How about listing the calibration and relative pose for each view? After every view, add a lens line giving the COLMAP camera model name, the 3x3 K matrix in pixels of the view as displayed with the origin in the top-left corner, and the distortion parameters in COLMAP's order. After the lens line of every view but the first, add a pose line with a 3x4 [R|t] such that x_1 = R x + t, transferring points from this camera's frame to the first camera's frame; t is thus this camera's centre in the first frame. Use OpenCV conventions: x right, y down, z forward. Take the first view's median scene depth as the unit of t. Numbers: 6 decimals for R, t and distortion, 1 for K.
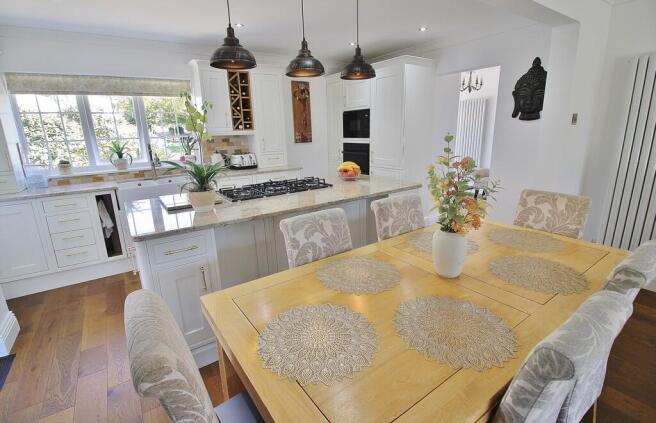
lens RADIAL K [[313.8, 0, 328.0], [0, 313.8, 212.2], [0, 0, 1]] dist [-0.017279, -0.004346]
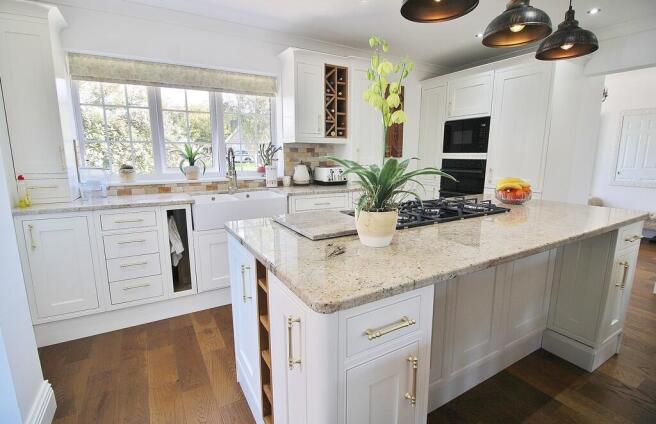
lens RADIAL K [[313.8, 0, 329.9], [0, 313.8, 211.6], [0, 0, 1]] dist [-0.017279, -0.004346]
pose [[0.996783, 0.040020, -0.069440, -0.255660], [-0.045108, 0.996288, -0.073315, -0.010465], [0.066248, 0.076212, 0.994888, 0.229550]]
